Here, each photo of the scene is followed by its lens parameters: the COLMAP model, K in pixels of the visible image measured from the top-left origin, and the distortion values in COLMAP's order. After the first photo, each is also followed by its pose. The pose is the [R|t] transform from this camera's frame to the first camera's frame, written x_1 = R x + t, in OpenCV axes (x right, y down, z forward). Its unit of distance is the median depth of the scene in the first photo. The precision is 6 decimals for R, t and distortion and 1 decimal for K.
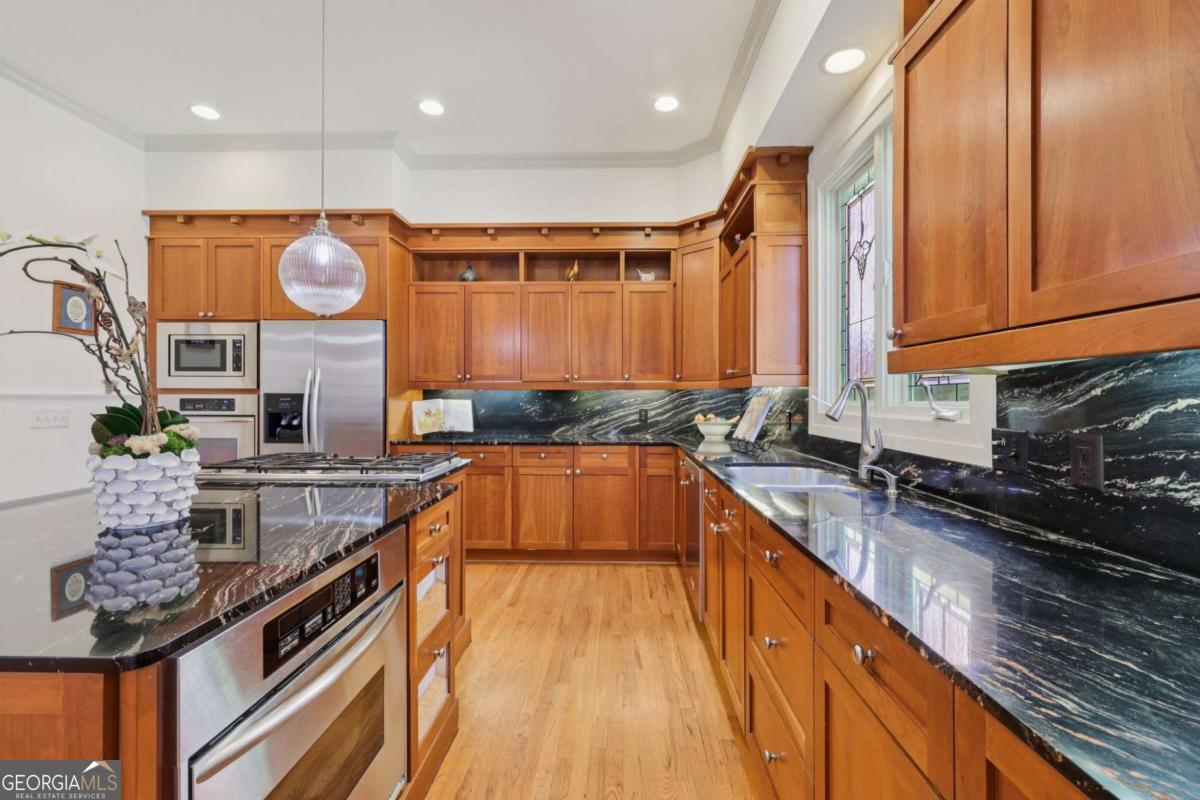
lens RADIAL K [[522.0, 0, 602.2], [0, 522.0, 394.8], [0, 0, 1]] dist [0.002721, 0.000481]
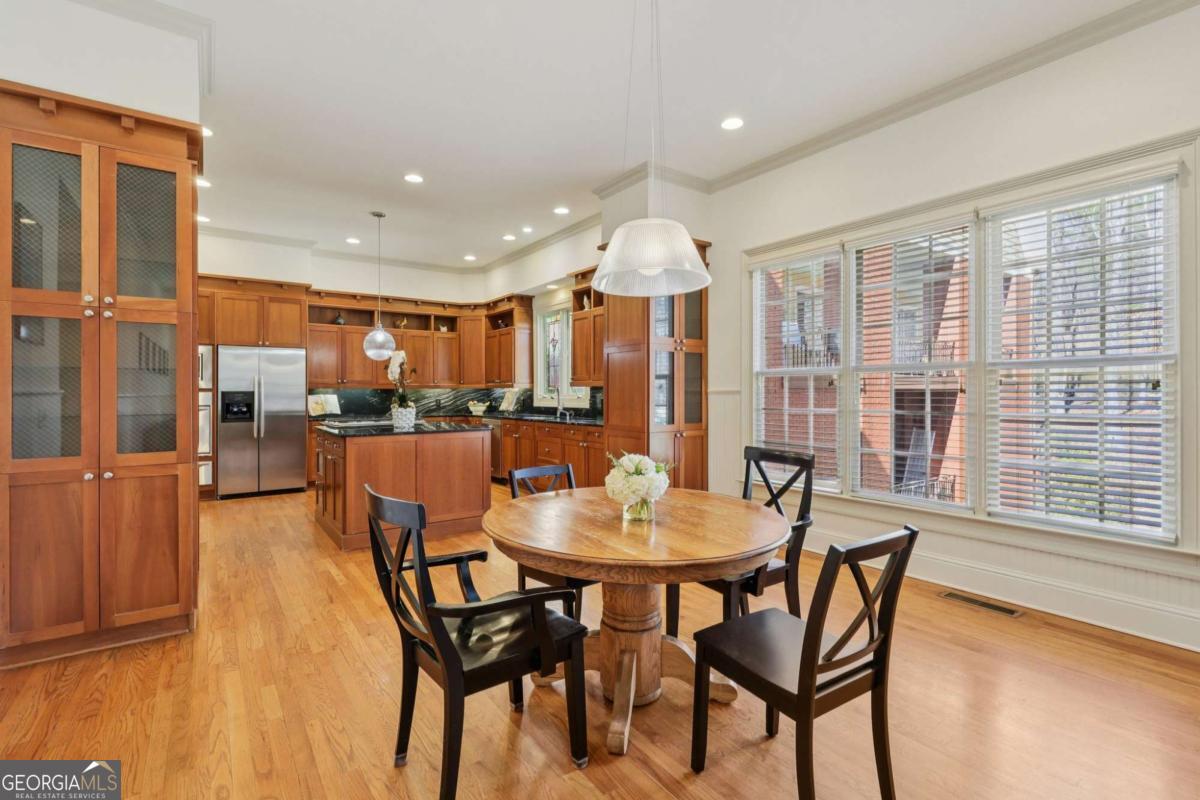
lens RADIAL K [[549.1, 0, 602.4], [0, 549.1, 390.5], [0, 0, 1]] dist [0.001197, 0.000141]
pose [[0.789709, -0.002259, 0.613477, -0.749925], [0.001872, 0.999997, 0.001273, -0.004955], [-0.613479, 0.000144, 0.789711, -1.019012]]
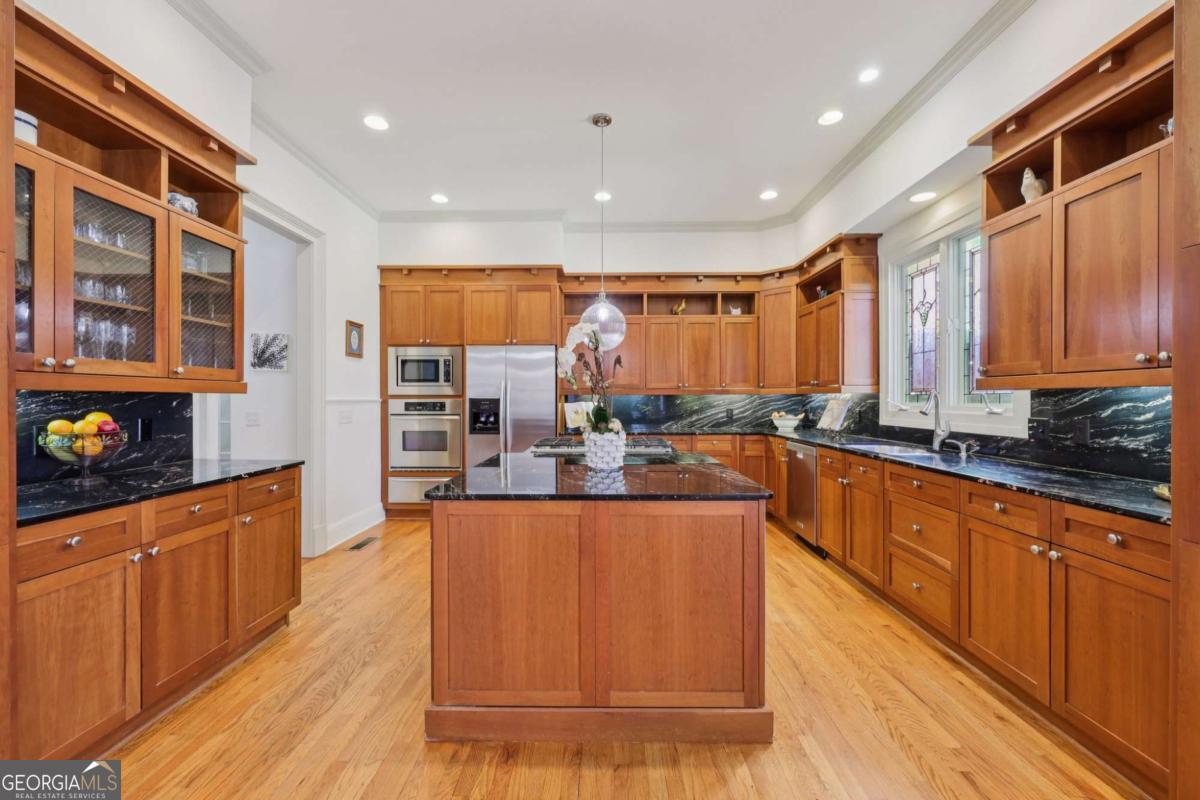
lens RADIAL K [[484.5, 0, 598.2], [0, 484.5, 399.3], [0, 0, 1]] dist [0.000220, 0.000350]
pose [[0.999843, -0.004223, 0.017199, -0.325367], [0.004081, 0.999957, 0.008291, -0.009458], [-0.017233, -0.008219, 0.999818, -0.284981]]
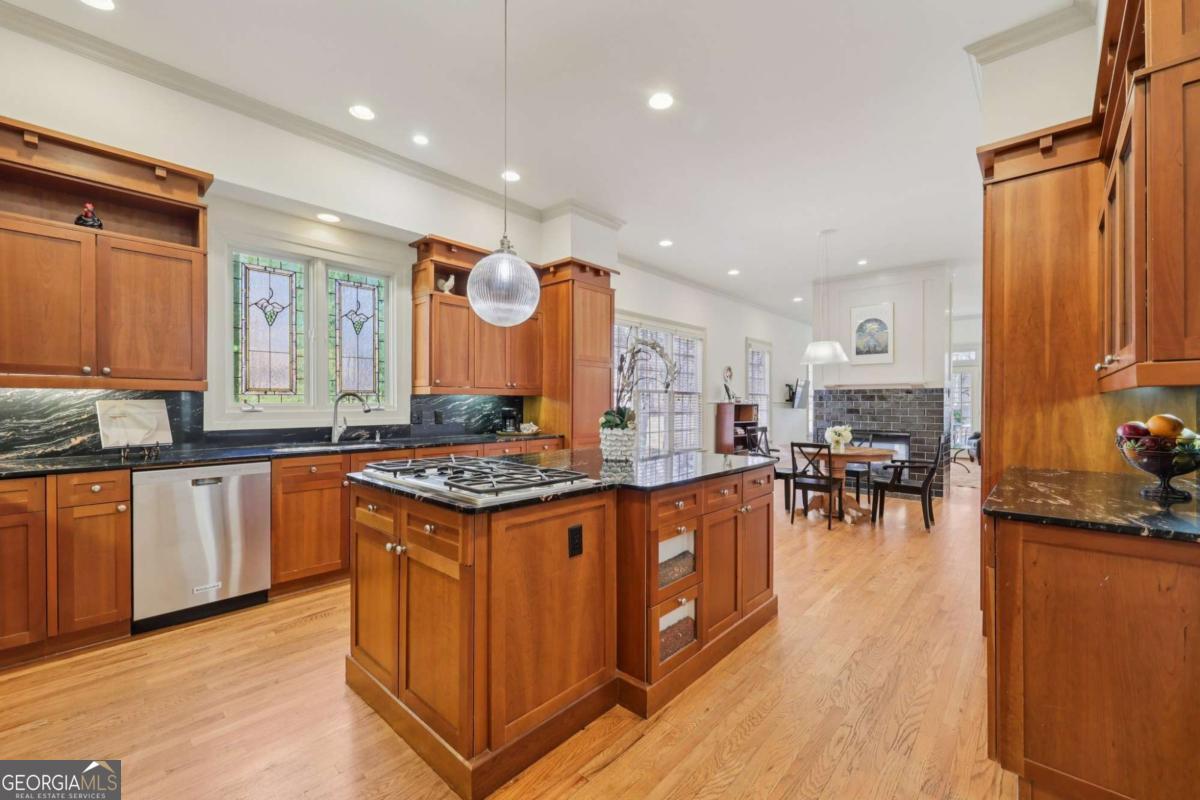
lens RADIAL K [[484.5, 0, 600.3], [0, 484.5, 402.2], [0, 0, 1]] dist [0.000220, 0.000350]
pose [[-0.764902, -0.005902, 0.644120, -0.756204], [-0.008891, 0.999959, -0.001396, 0.001214], [-0.644086, -0.006795, -0.764923, 0.934228]]
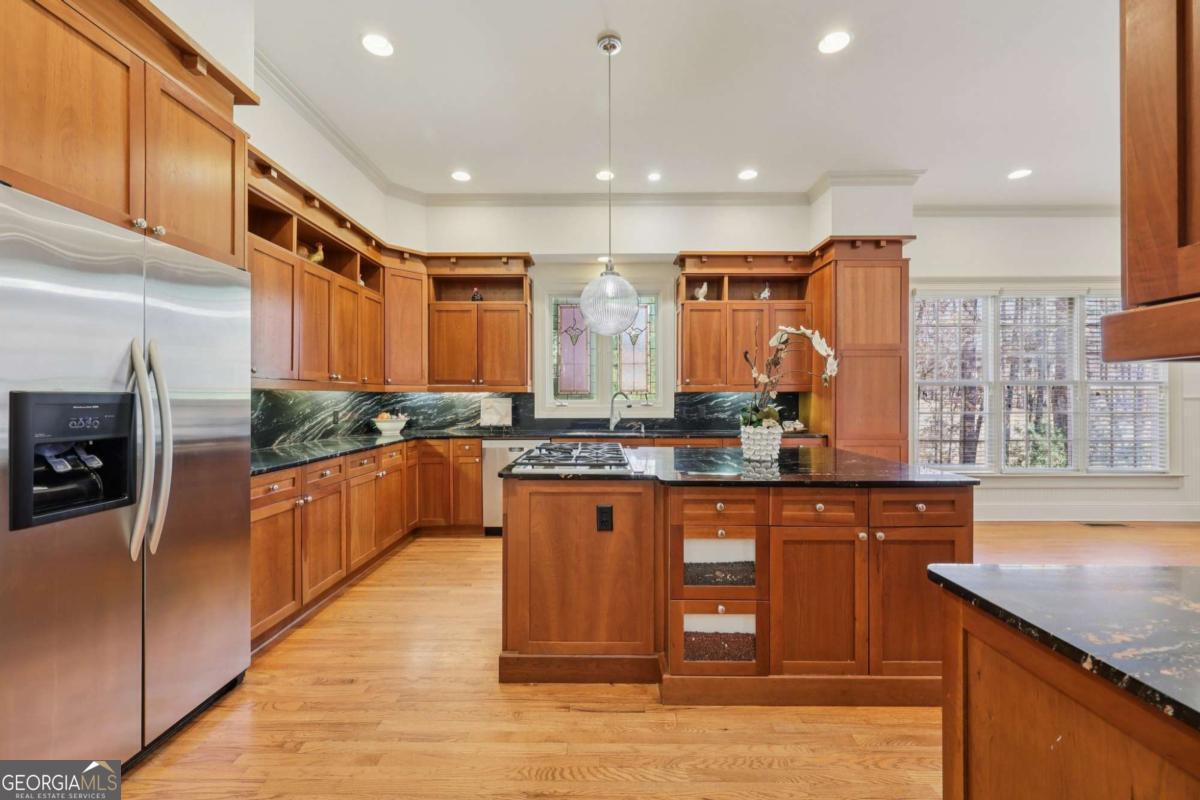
lens RADIAL K [[484.5, 0, 597.3], [0, 484.5, 398.6], [0, 0, 1]] dist [0.000220, 0.000350]
pose [[-0.028964, -0.003612, 0.999574, -0.983725], [-0.004322, 0.999985, 0.003488, -0.001451], [-0.999571, -0.004219, -0.028979, 0.609958]]
